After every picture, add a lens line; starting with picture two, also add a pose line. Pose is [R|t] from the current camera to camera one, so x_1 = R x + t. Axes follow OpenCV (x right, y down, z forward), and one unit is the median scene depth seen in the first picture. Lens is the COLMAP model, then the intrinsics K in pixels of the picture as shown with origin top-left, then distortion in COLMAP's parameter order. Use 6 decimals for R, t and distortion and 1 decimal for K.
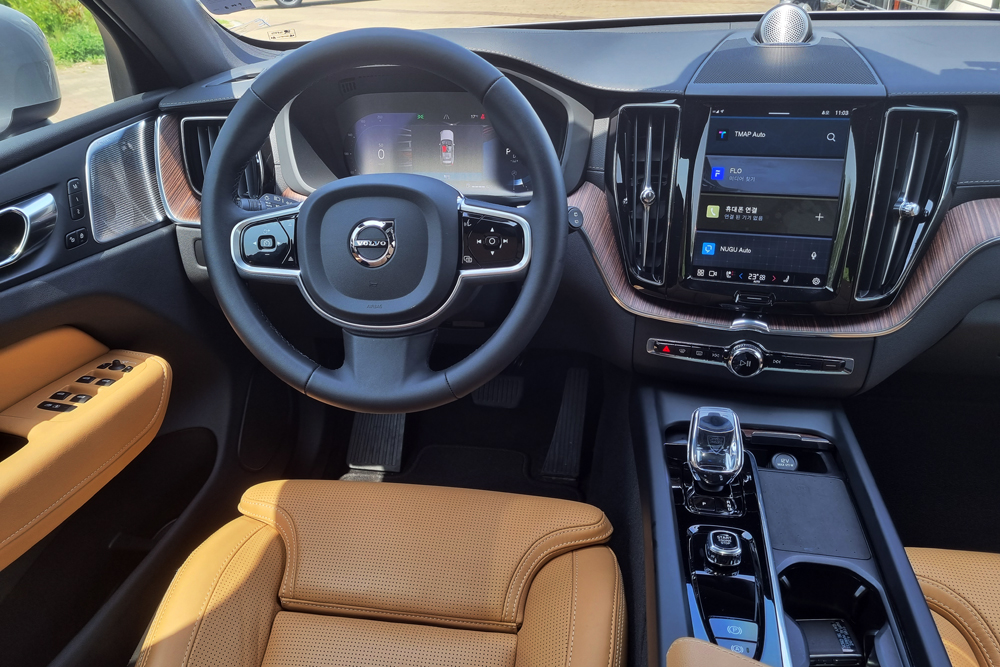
lens RADIAL K [[767.3, 0, 497.4], [0, 767.3, 368.6], [0, 0, 1]] dist [0.091282, -0.068482]
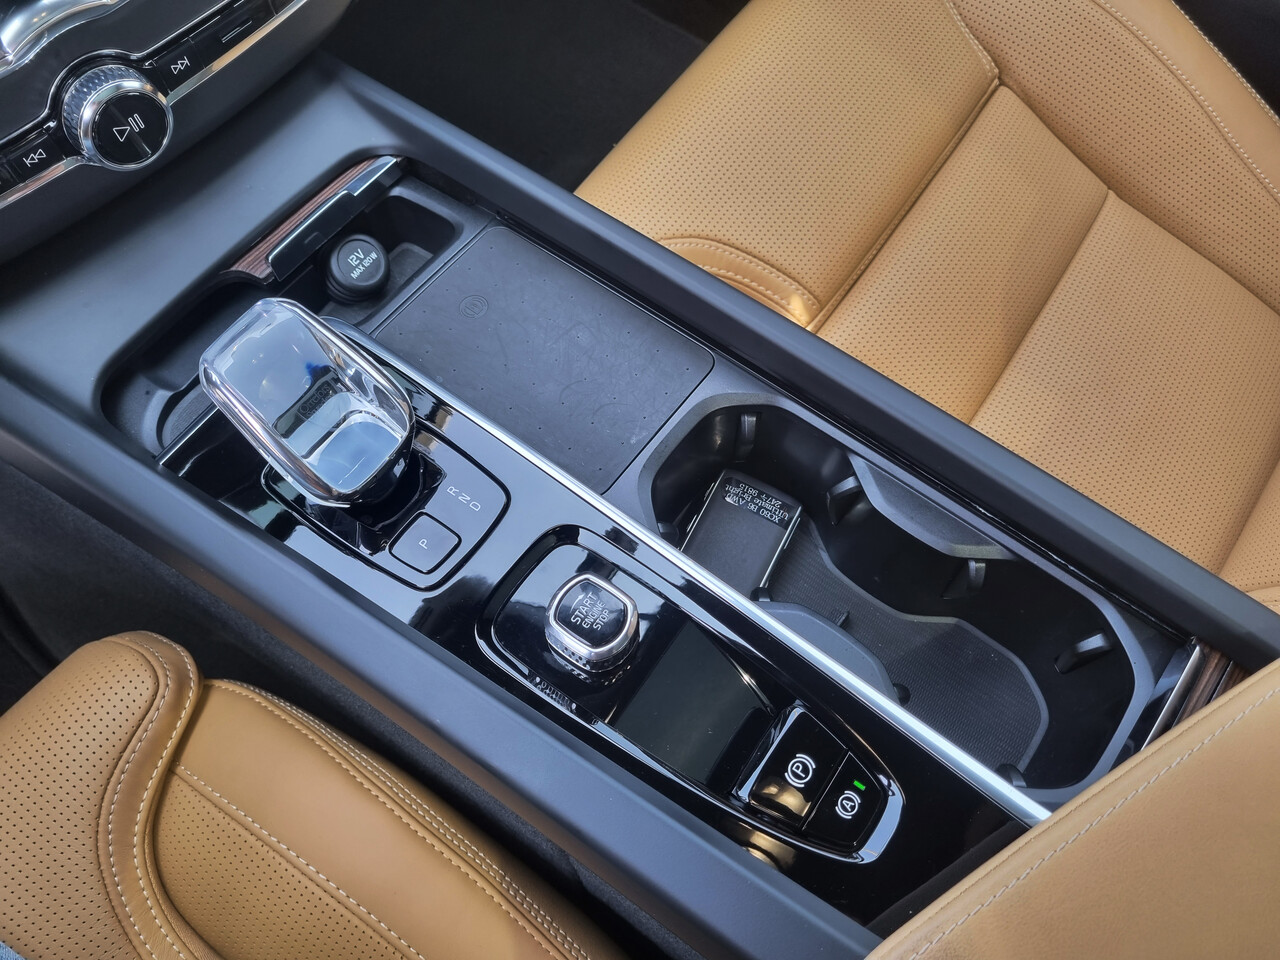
lens RADIAL K [[1016.9, 0, 640.0], [0, 1016.9, 480.0], [0, 0, 1]] dist [-0.001503, -0.001393]
pose [[0.445473, -0.793136, 0.415319, 0.114165], [0.406364, 0.592477, 0.695586, -0.133847], [-0.797761, -0.141094, 0.586234, 0.544539]]
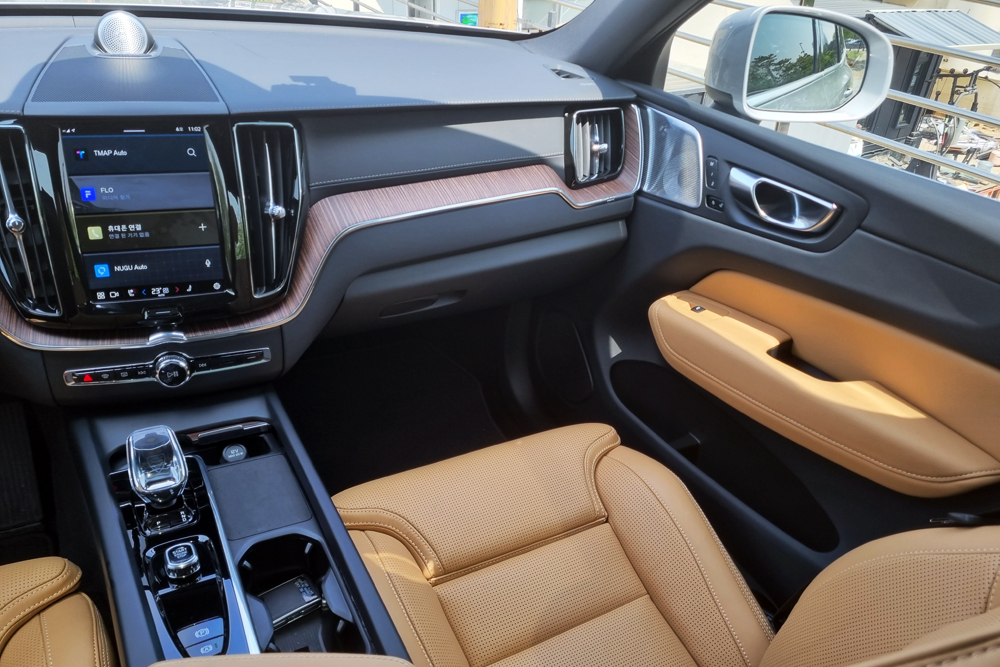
lens RADIAL K [[767.3, 0, 497.4], [0, 767.3, 368.6], [0, 0, 1]] dist [0.091282, -0.068482]
pose [[0.785648, -0.249412, 0.566173, 0.074687], [0.215572, 0.968148, 0.127353, -0.053473], [-0.579902, 0.021997, 0.814389, -0.101876]]
